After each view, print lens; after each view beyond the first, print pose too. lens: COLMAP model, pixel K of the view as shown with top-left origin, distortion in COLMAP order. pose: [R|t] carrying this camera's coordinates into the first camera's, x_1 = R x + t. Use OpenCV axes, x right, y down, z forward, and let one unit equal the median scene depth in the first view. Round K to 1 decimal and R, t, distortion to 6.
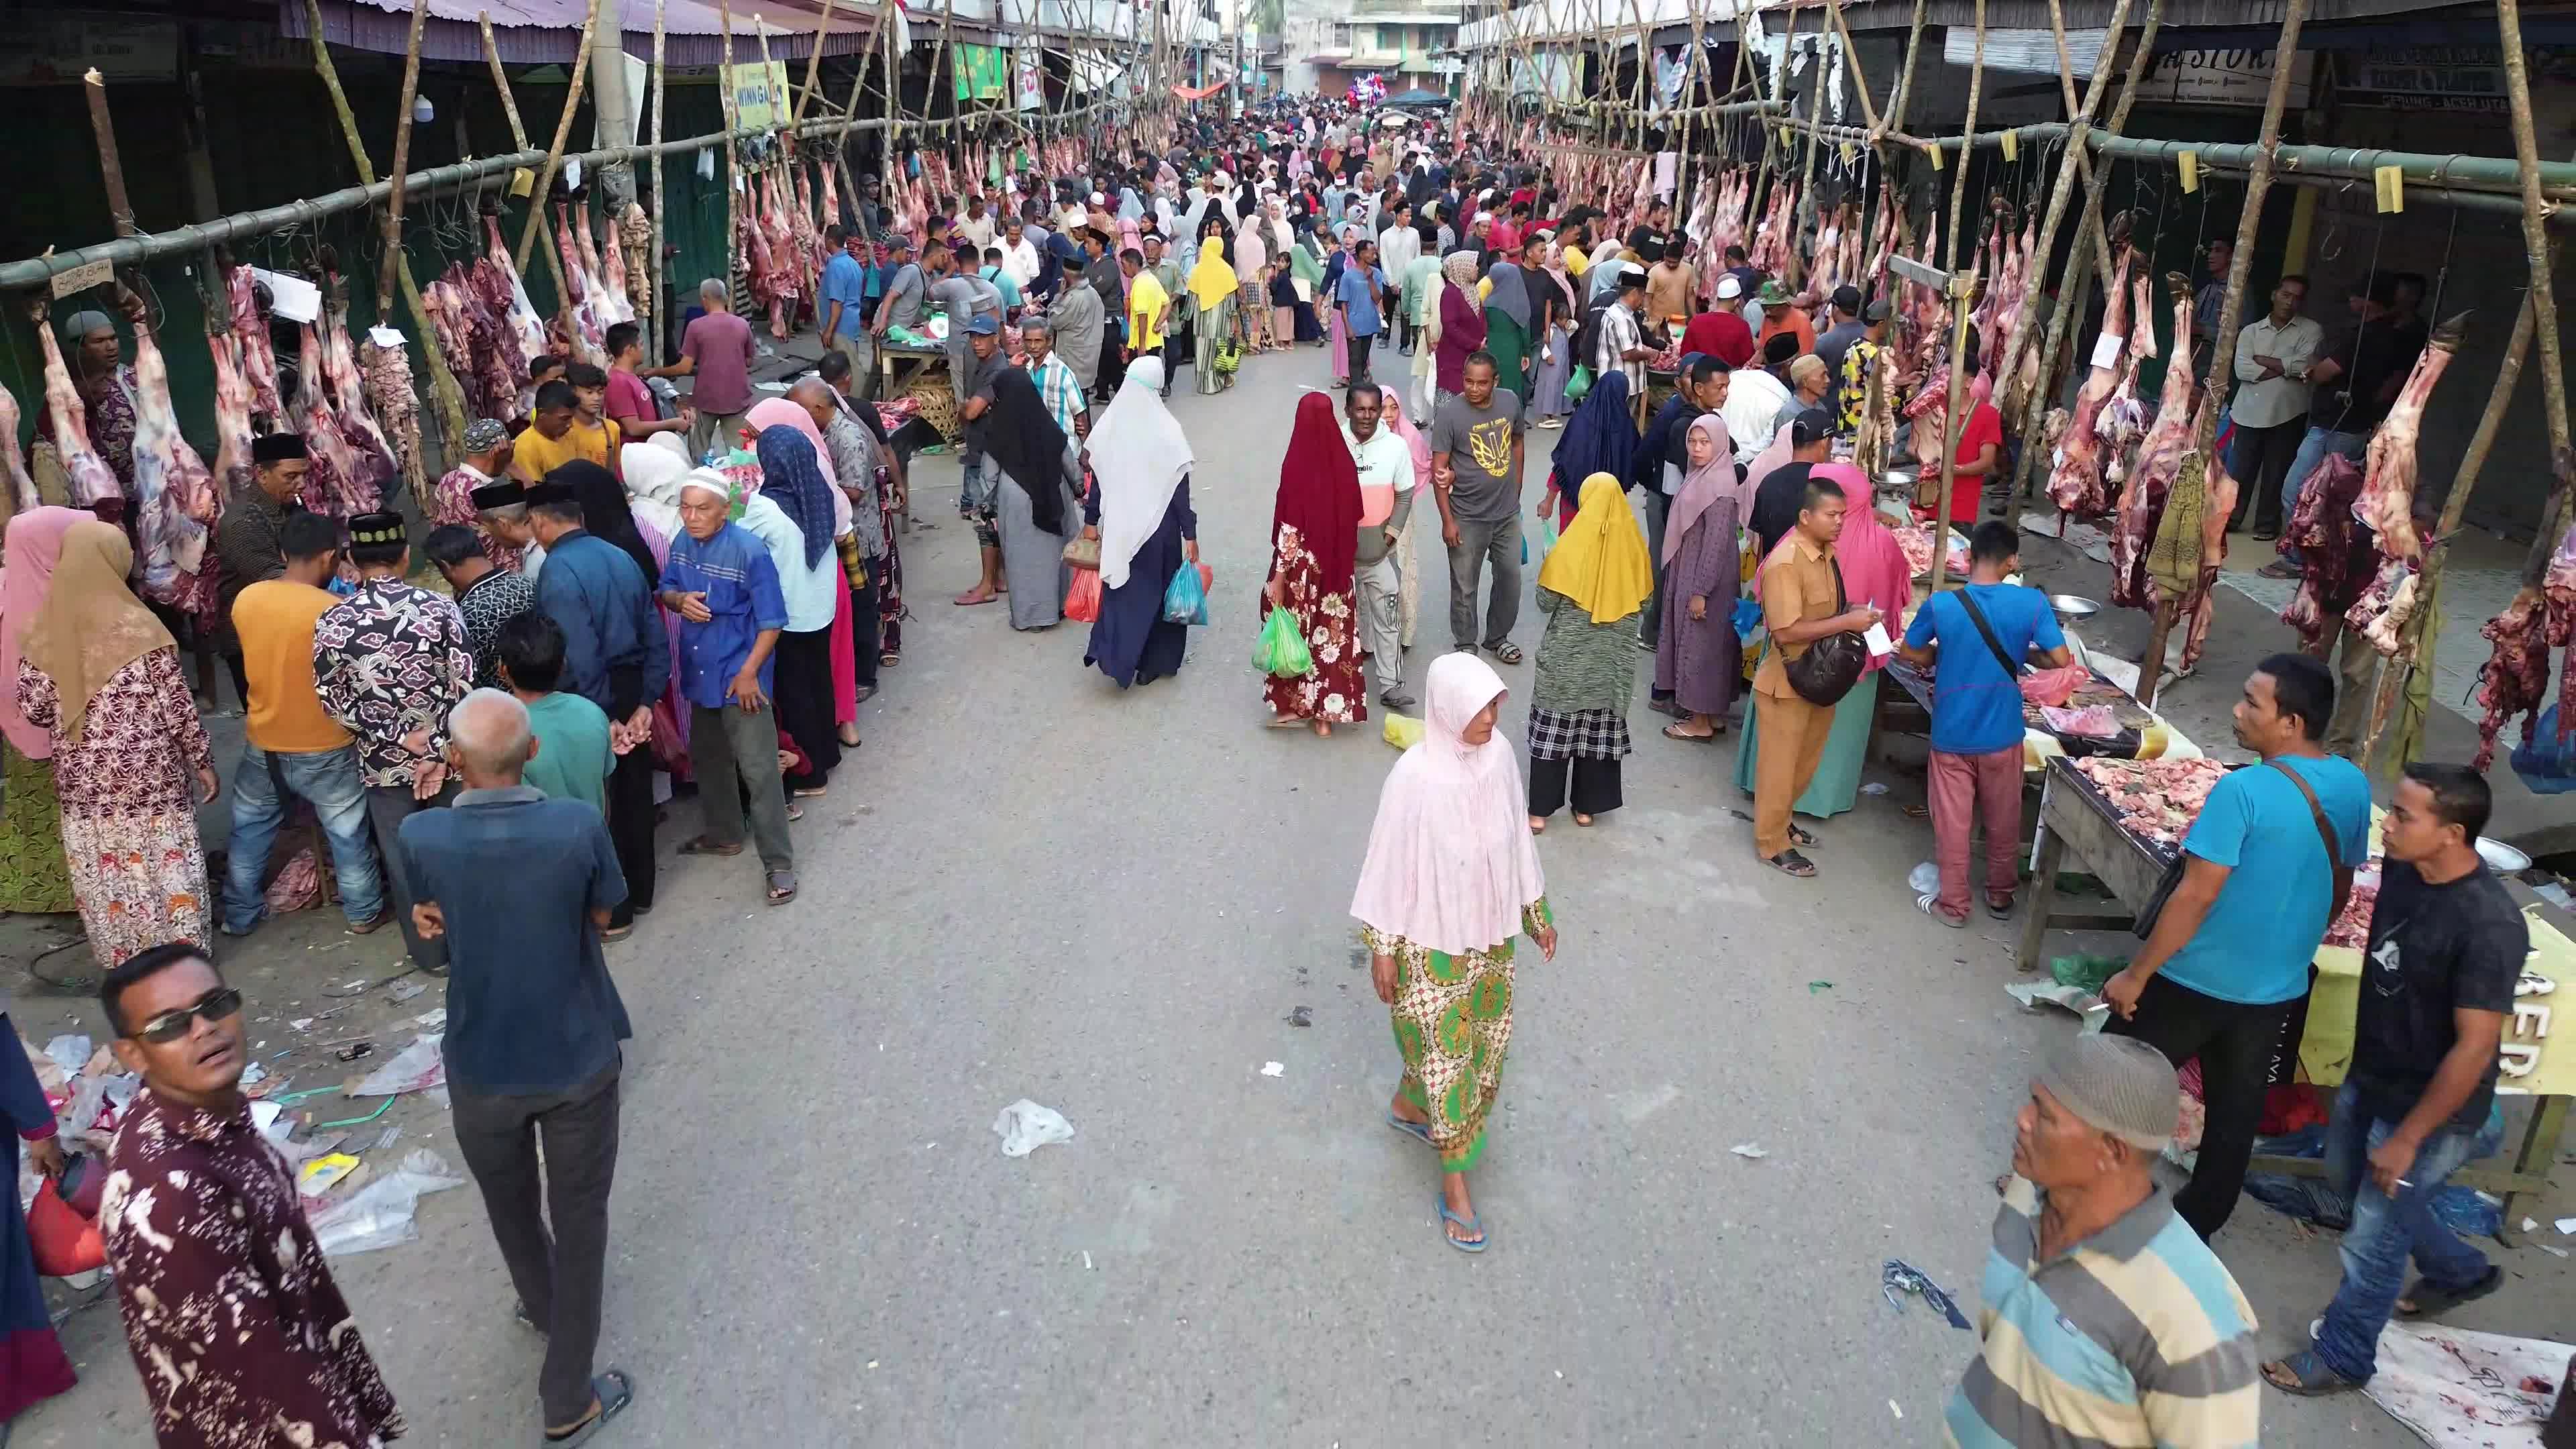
lens RADIAL K [[1882.4, 0, 1288.0], [0, 1882.4, 724.5], [0, 0, 1]] dist [0.052518, -0.049737]
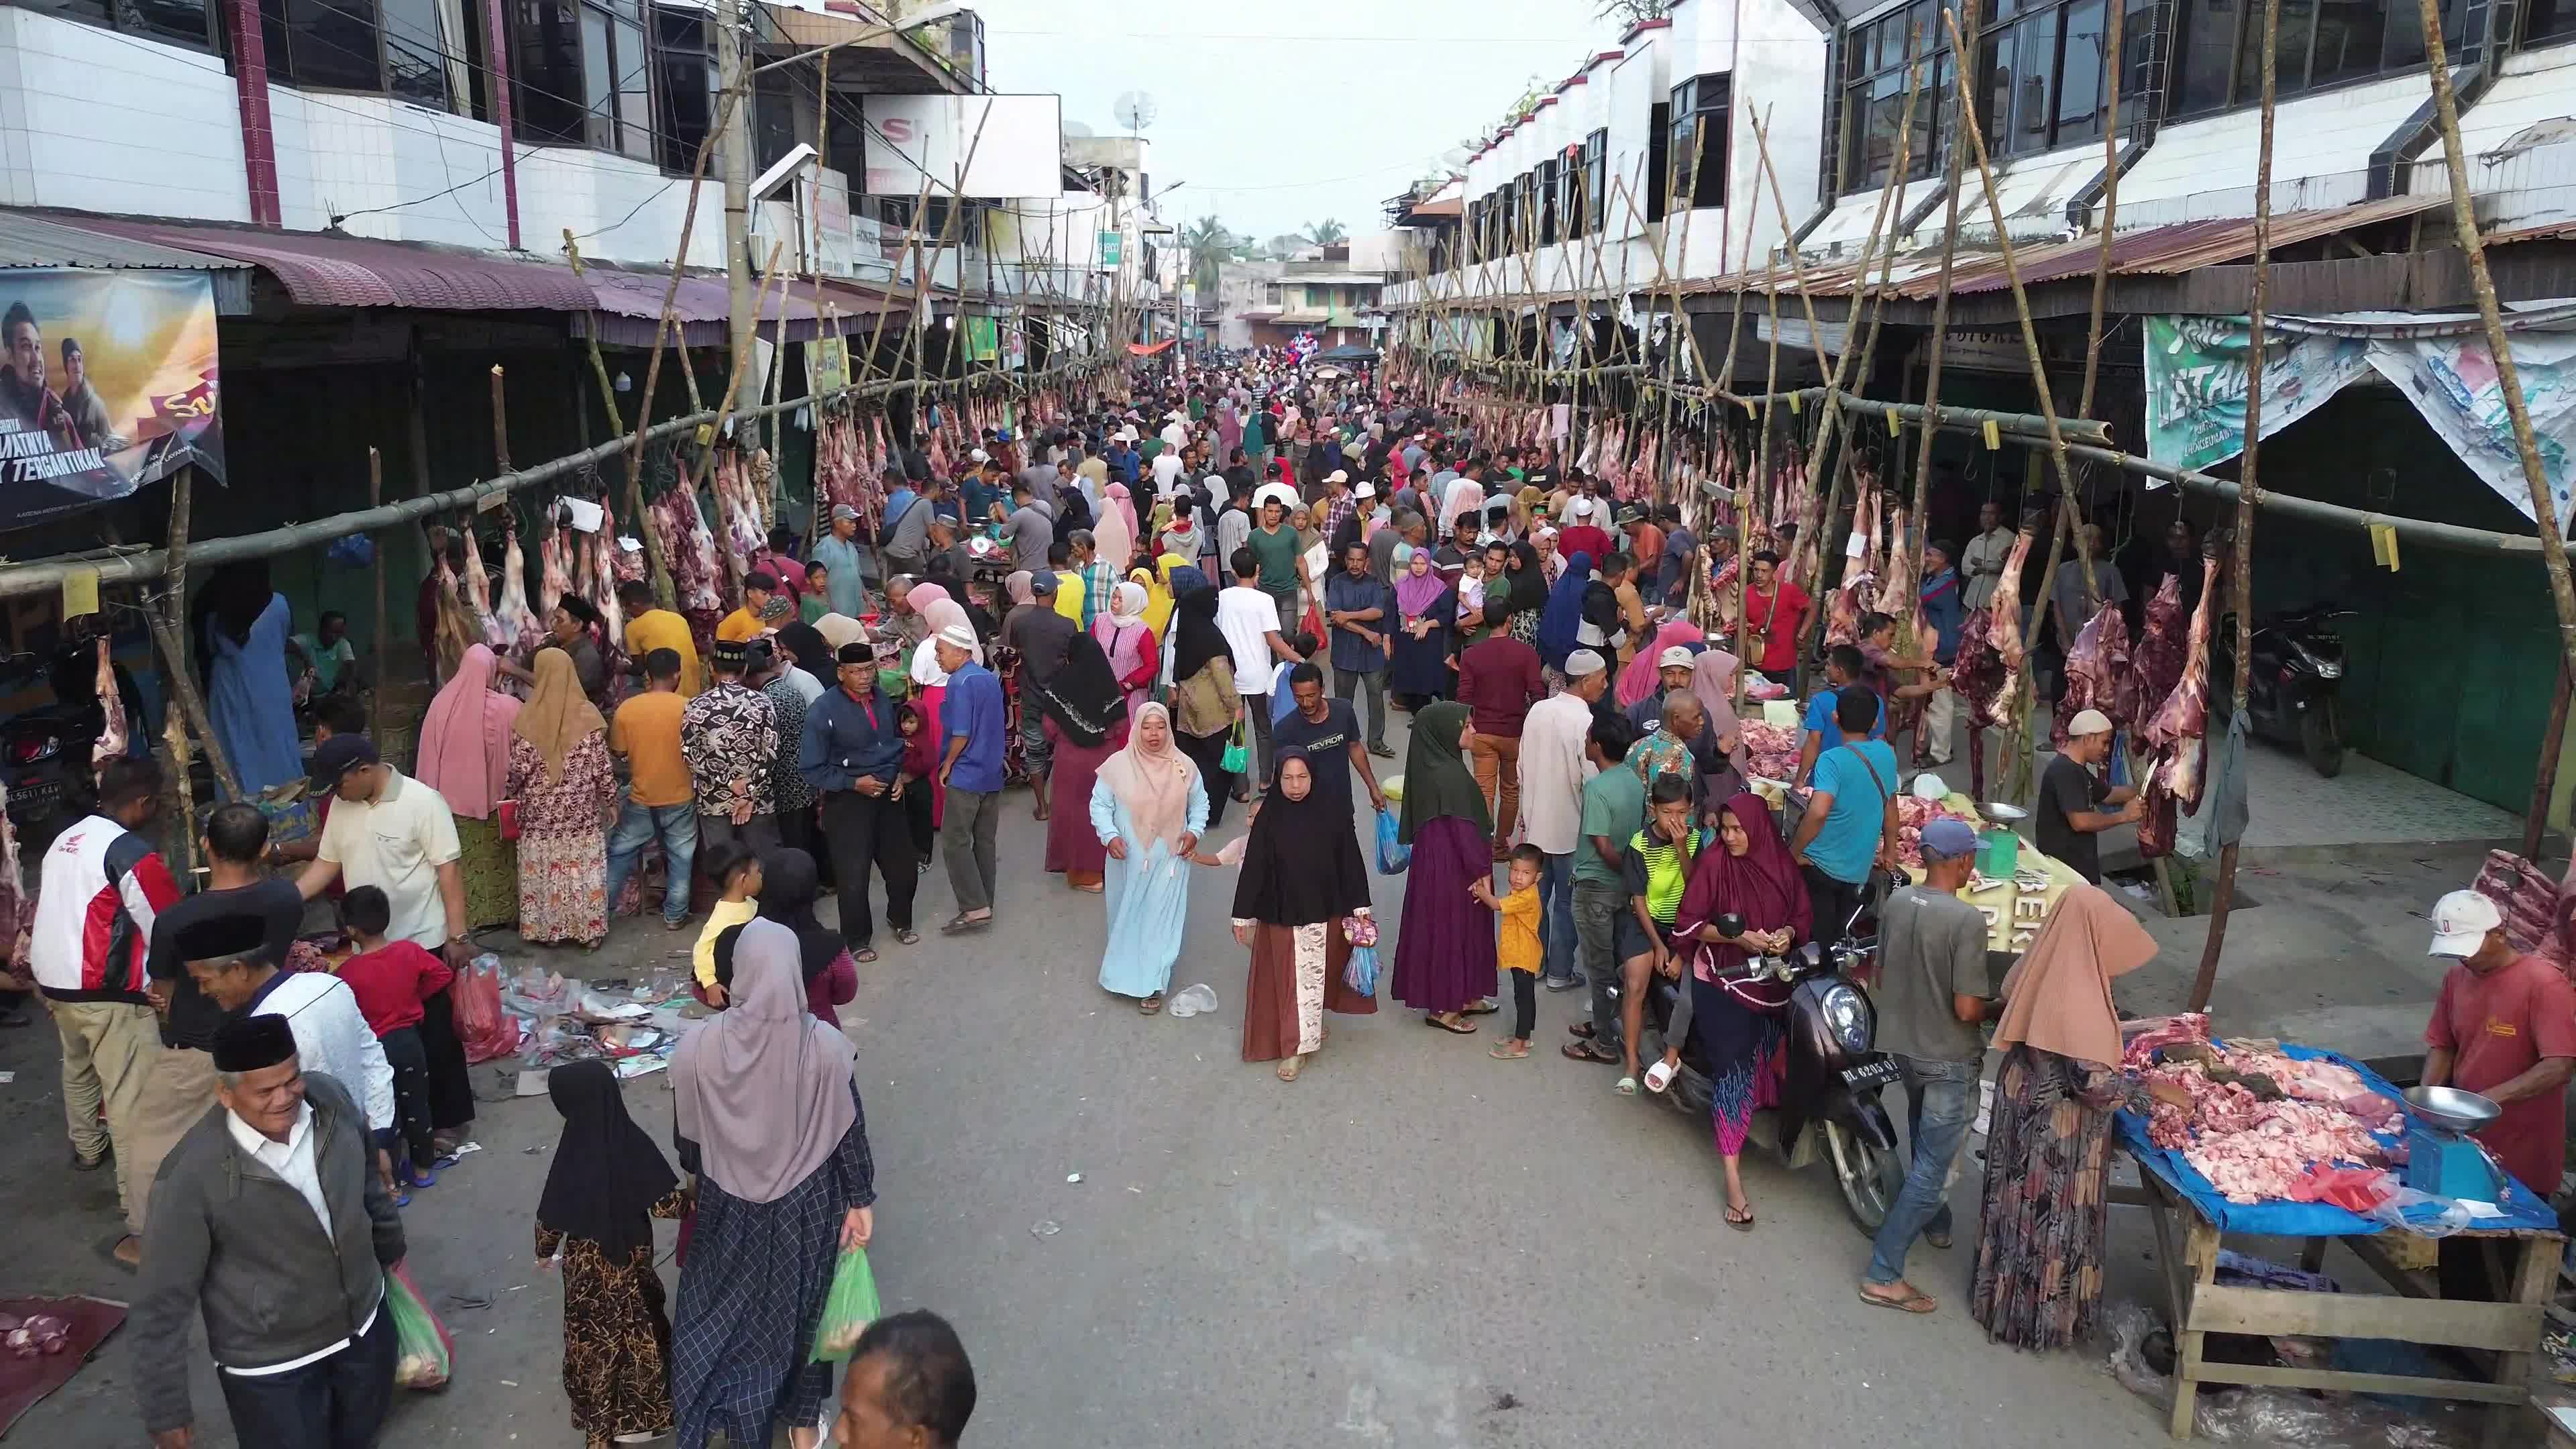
lens RADIAL K [[1882.4, 0, 1288.0], [0, 1882.4, 724.5], [0, 0, 1]] dist [0.052518, -0.049737]
pose [[0.999331, -0.010942, 0.034900, -0.025206], [0.015129, 0.992406, -0.122068, 0.060574], [-0.033300, 0.122514, 0.991908, -0.218353]]
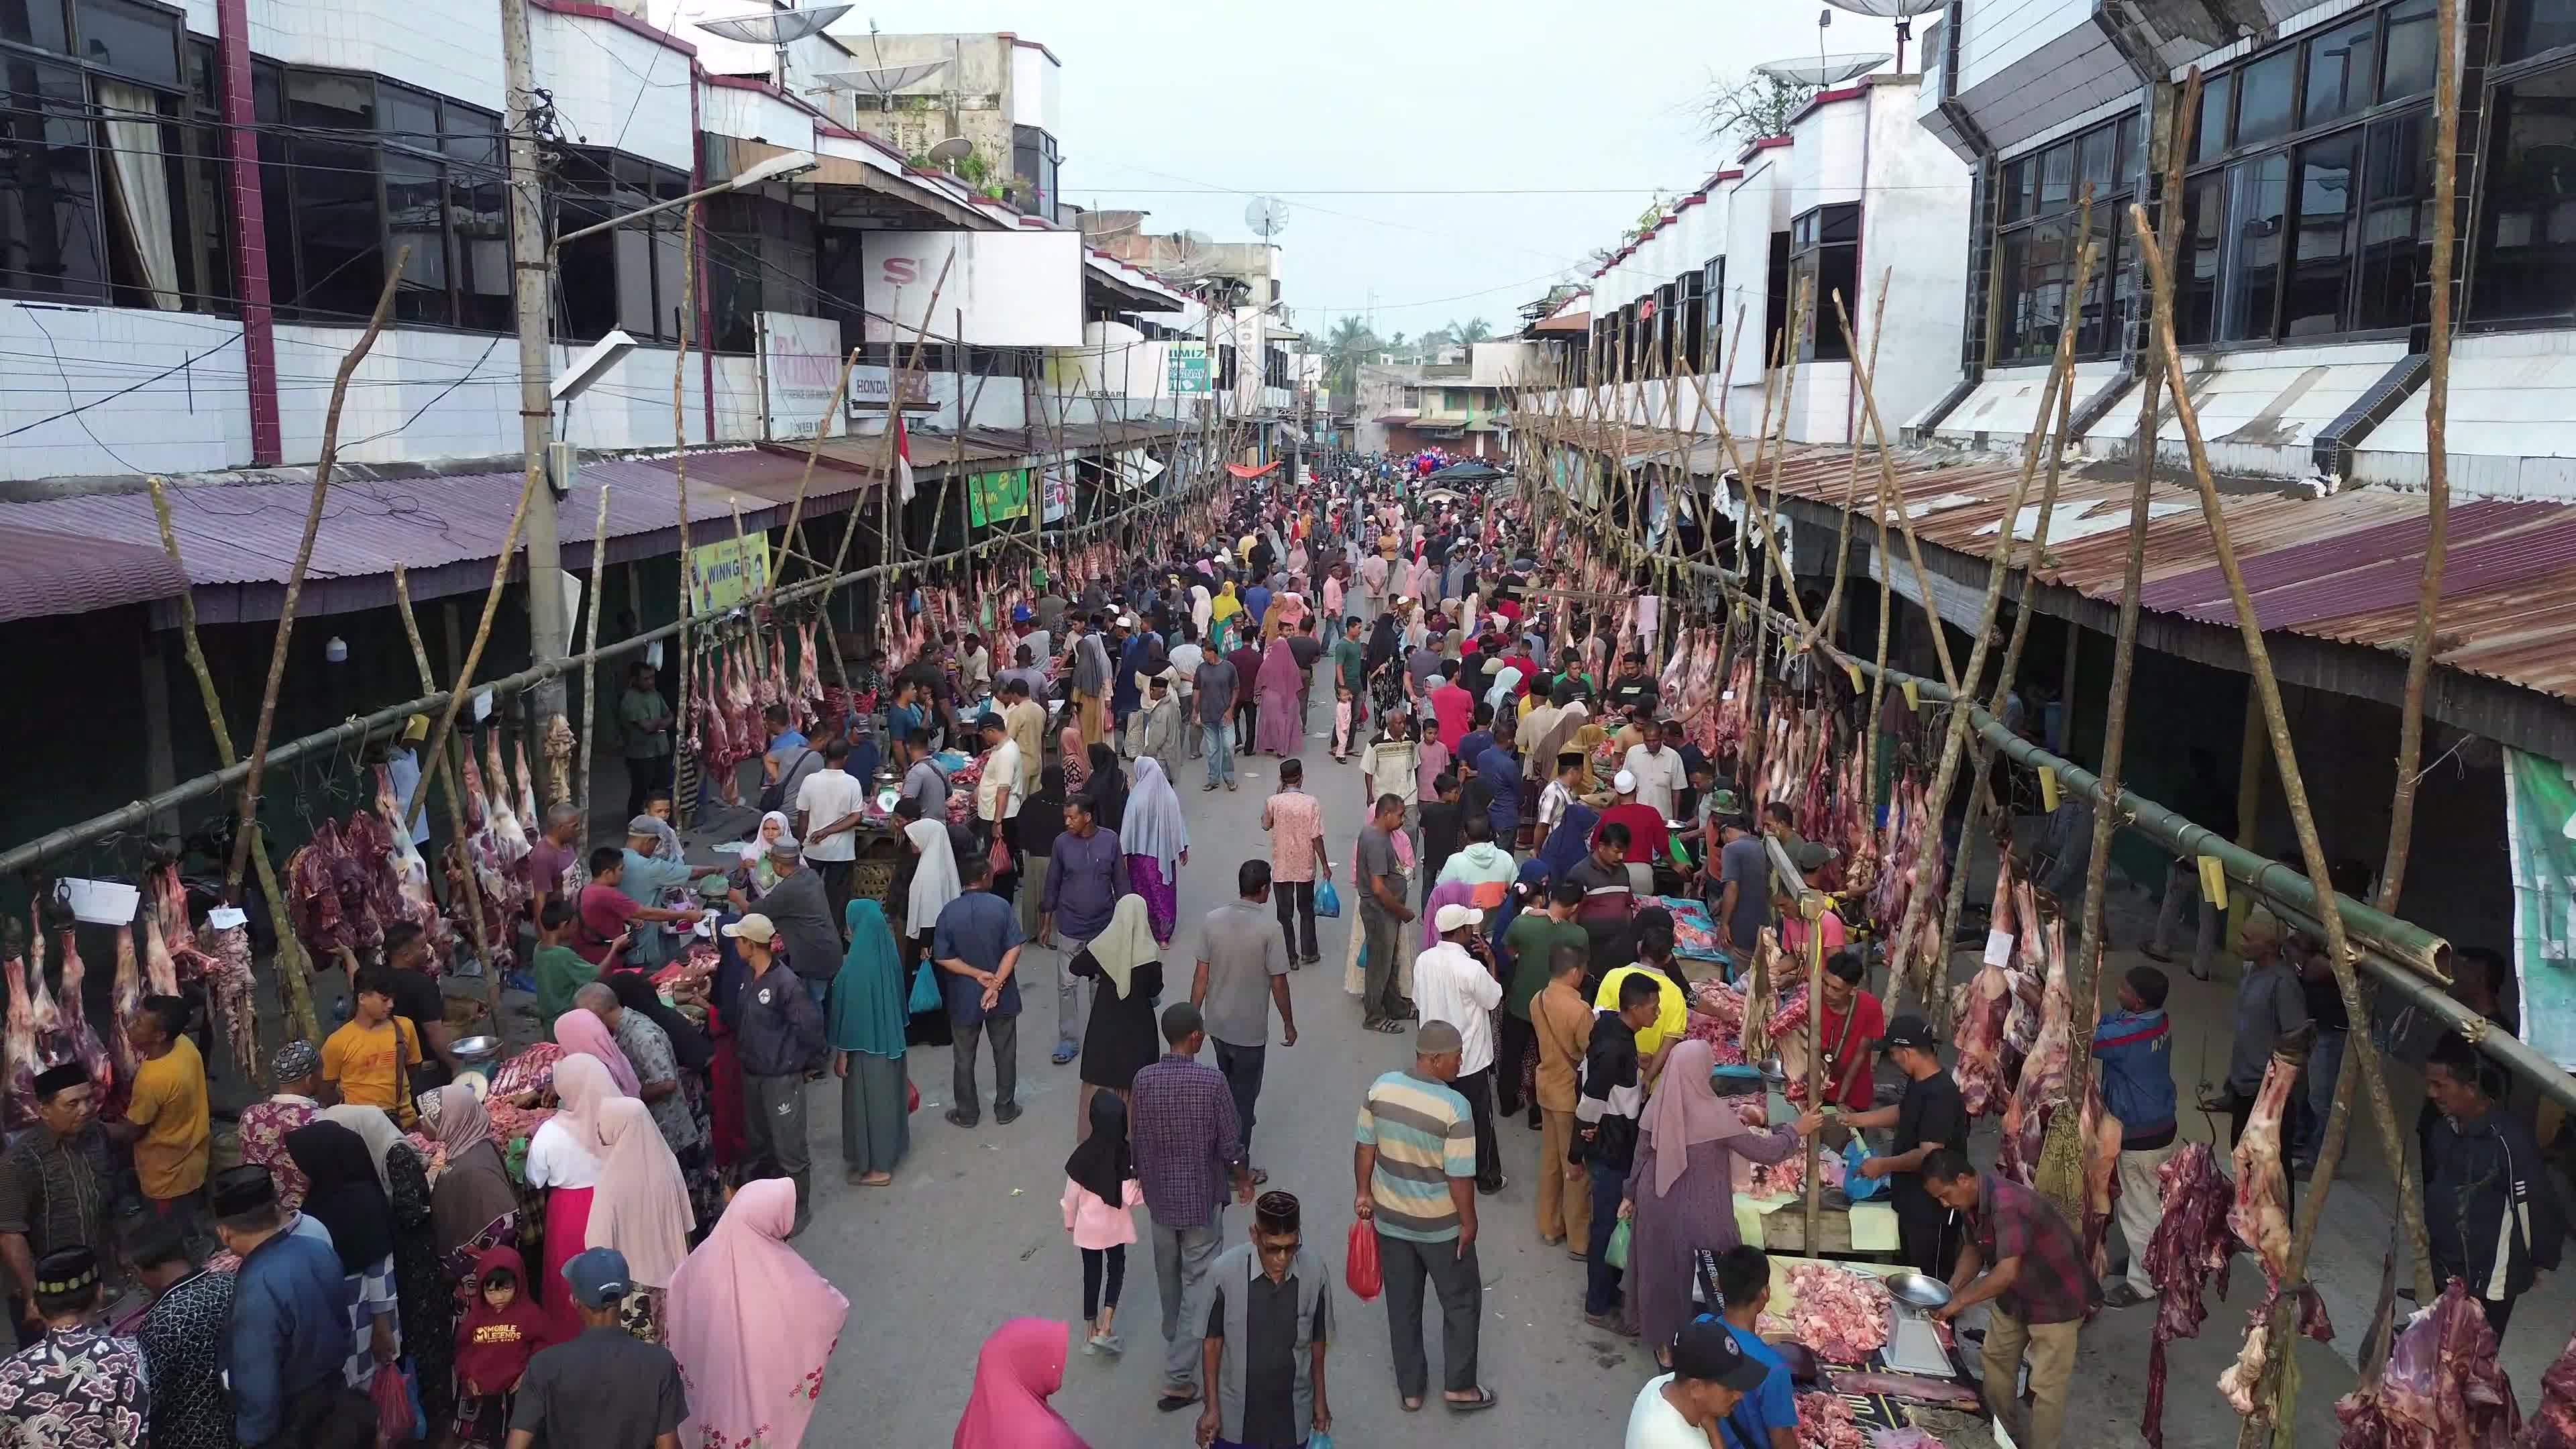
lens RADIAL K [[1882.4, 0, 1288.0], [0, 1882.4, 724.5], [0, 0, 1]] dist [0.052518, -0.049737]
pose [[0.998936, 0.006016, -0.045722, 0.071690], [-0.013591, 0.985827, -0.167215, -0.085020], [0.044068, 0.167658, 0.984860, 0.018735]]
